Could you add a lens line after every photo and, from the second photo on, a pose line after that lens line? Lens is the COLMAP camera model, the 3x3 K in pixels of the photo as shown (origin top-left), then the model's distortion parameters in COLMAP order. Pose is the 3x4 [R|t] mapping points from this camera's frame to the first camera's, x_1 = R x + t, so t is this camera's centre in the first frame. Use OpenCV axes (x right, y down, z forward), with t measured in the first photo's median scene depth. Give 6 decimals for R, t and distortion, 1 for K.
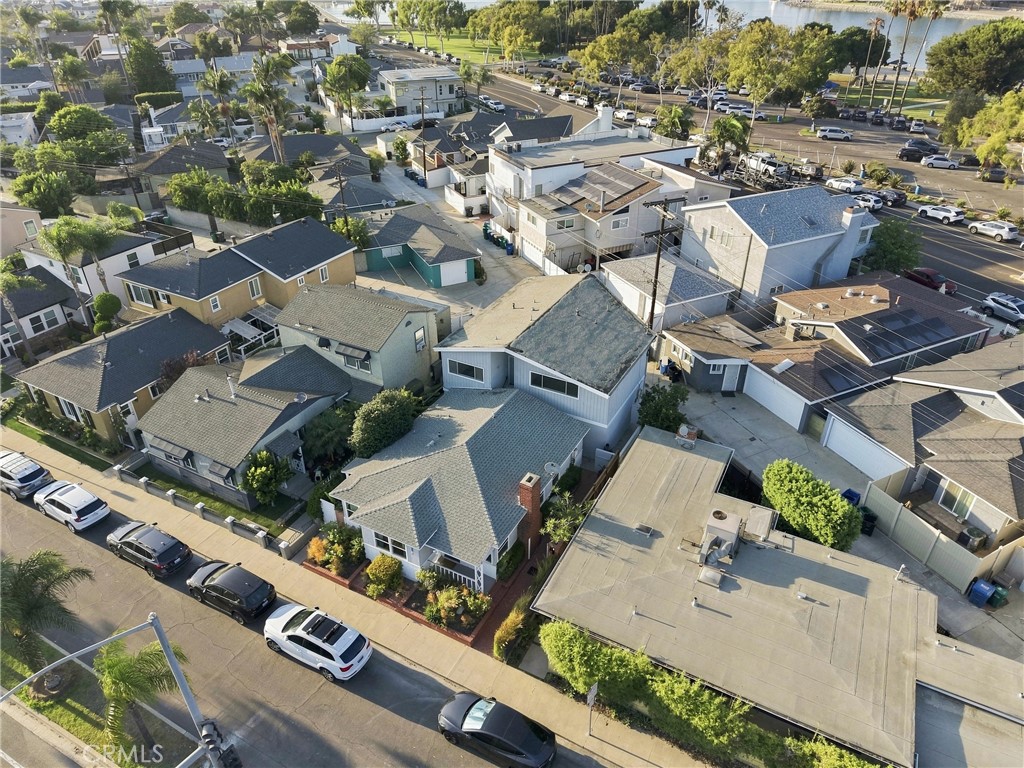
lens RADIAL K [[682.8, 0, 512.8], [0, 682.8, 385.7], [0, 0, 1]] dist [0.028320, -0.026167]
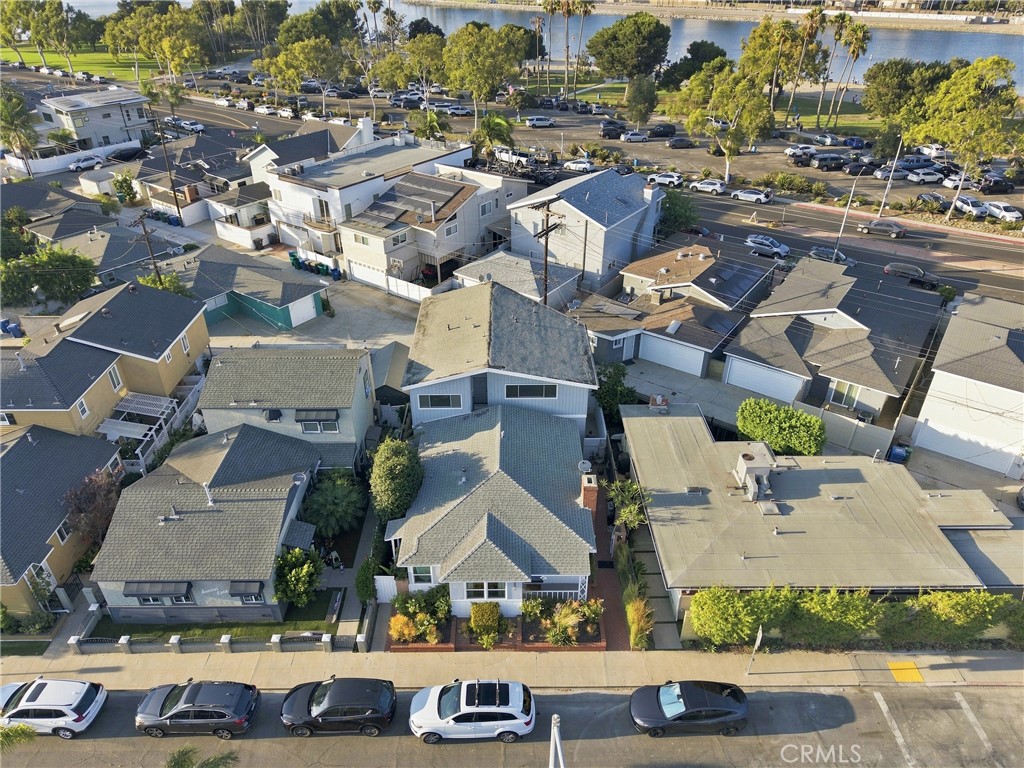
lens RADIAL K [[682.8, 0, 512.5], [0, 682.8, 383.8], [0, 0, 1]] dist [0.028320, -0.026167]
pose [[0.875418, -0.255139, 0.410544, -0.359891], [0.255369, 0.965258, 0.055343, -0.071682], [-0.410401, 0.056392, 0.910160, 0.066636]]
